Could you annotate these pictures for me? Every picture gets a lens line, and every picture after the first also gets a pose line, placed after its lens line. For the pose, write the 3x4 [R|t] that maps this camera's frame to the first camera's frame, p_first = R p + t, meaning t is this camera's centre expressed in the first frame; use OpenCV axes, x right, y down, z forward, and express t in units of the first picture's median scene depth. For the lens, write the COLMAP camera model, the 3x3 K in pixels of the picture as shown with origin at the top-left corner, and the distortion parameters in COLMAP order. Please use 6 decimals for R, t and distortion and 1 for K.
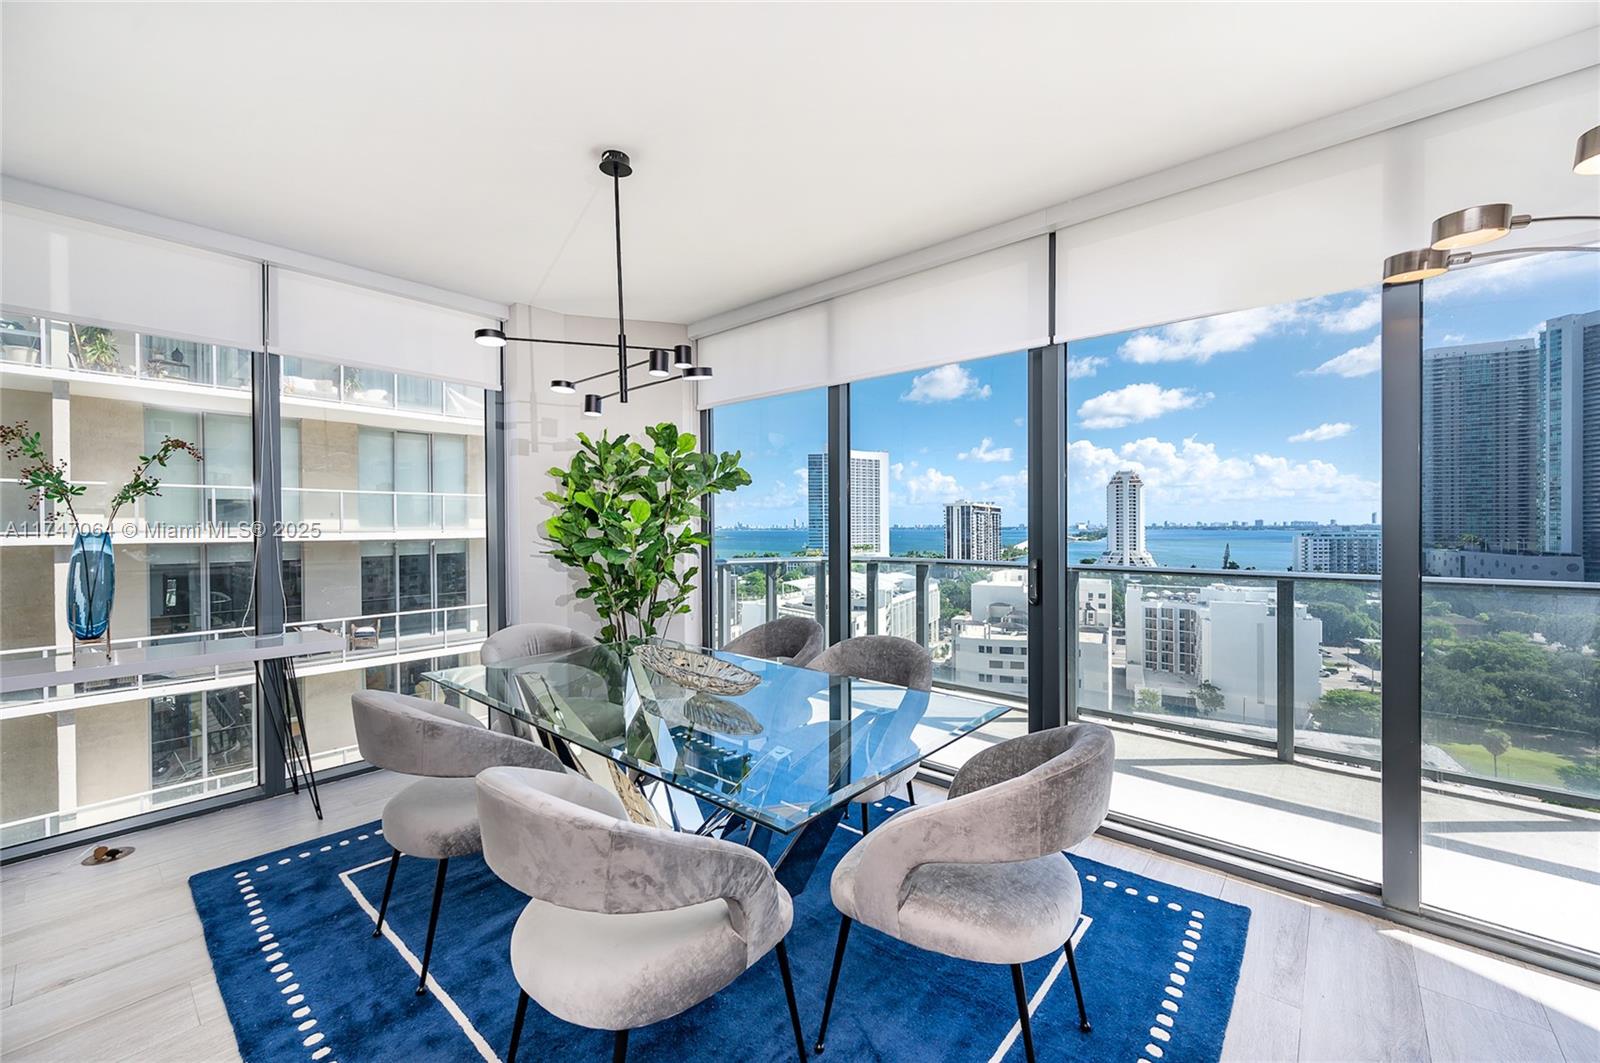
lens RADIAL K [[628.7, 0, 801.2], [0, 628.7, 527.4], [0, 0, 1]] dist [0.000213, 0.000245]
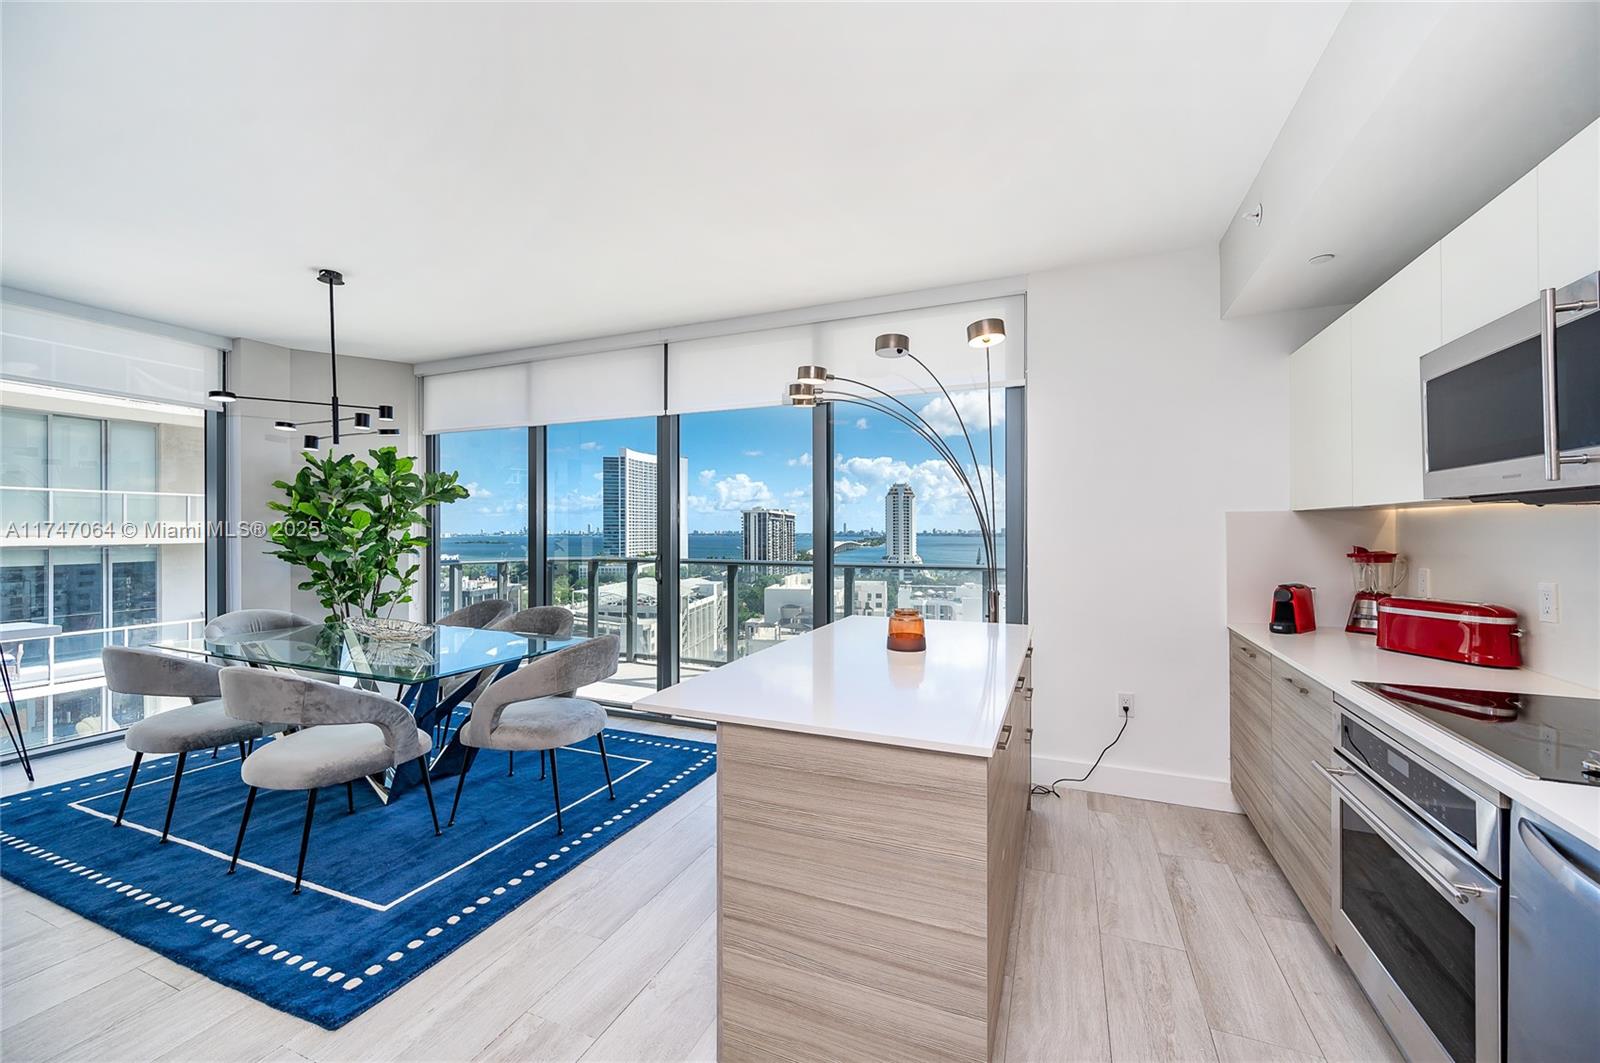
lens RADIAL K [[628.7, 0, 801.2], [0, 628.7, 527.4], [0, 0, 1]] dist [0.000213, 0.000245]
pose [[0.950698, 0.006003, 0.310059, 0.170687], [-0.003001, 0.999944, -0.010156, 0.000580], [-0.310103, 0.008725, 0.950663, -0.415474]]
